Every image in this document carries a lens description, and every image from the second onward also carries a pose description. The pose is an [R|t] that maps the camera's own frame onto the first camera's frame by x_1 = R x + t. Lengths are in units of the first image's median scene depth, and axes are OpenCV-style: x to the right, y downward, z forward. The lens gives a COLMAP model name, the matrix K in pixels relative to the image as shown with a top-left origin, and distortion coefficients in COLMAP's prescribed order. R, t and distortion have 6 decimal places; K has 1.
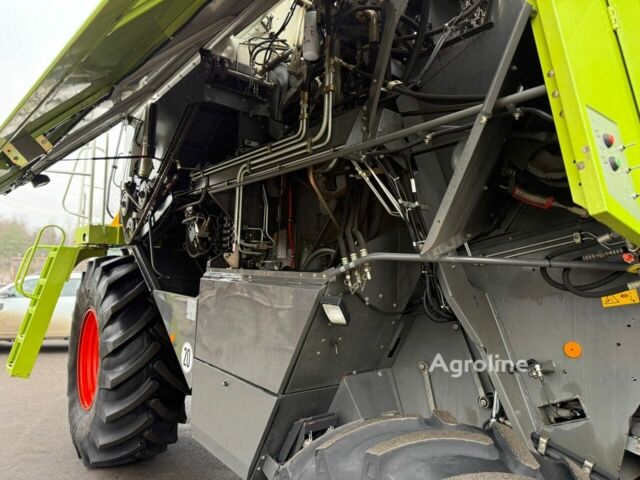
lens RADIAL K [[448.5, 0, 318.9], [0, 448.5, 243.0], [0, 0, 1]] dist [0.150514, -0.260031]
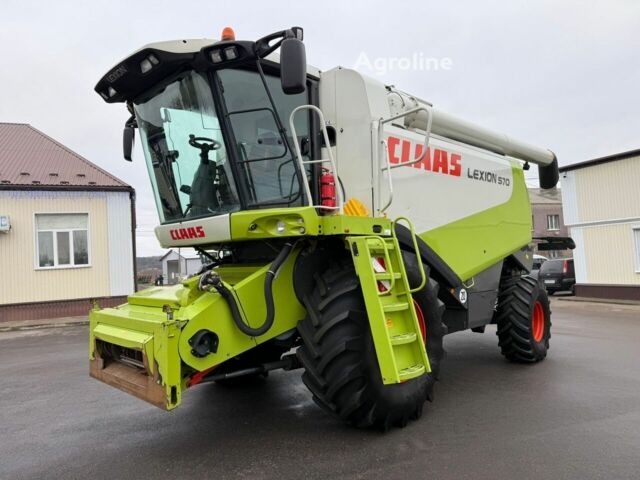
lens RADIAL K [[448.5, 0, 318.9], [0, 448.5, 243.0], [0, 0, 1]] dist [0.150514, -0.260031]
pose [[-0.140237, -0.001010, 0.990117, -2.268652], [-0.040080, 0.999186, -0.004657, 0.040834], [-0.989306, -0.040337, -0.140163, 1.950969]]
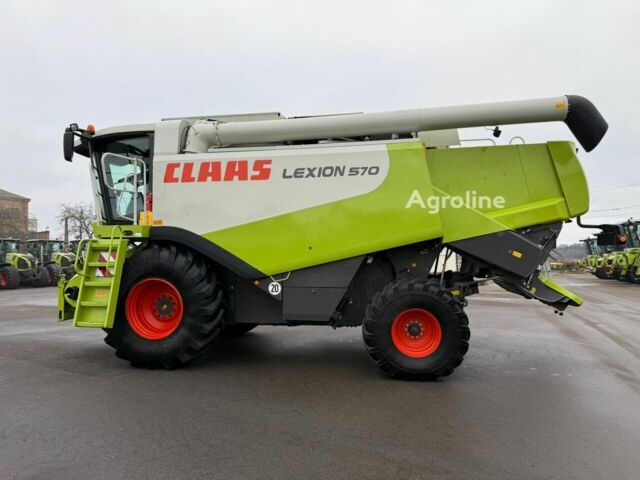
lens RADIAL K [[448.5, 0, 318.9], [0, 448.5, 243.0], [0, 0, 1]] dist [0.150514, -0.260031]
pose [[0.724822, -0.031720, 0.688205, -1.677594], [-0.008720, 0.998437, 0.055203, -0.107251], [-0.688881, -0.046014, 0.723413, -0.794311]]
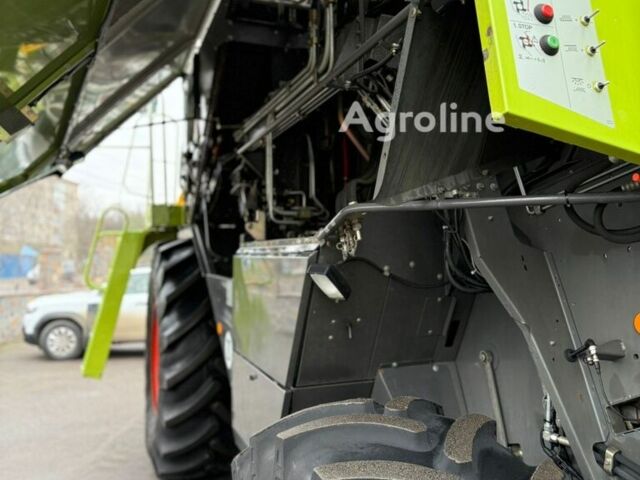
lens RADIAL K [[599.9, 0, 320.0], [0, 599.9, 240.0], [0, 0, 1]] dist [0.161809, -0.328354]
pose [[0.952462, -0.055815, -0.299500, 0.217375], [0.066007, 0.997530, 0.024012, 0.030728], [0.297420, -0.042640, 0.953794, -0.010867]]
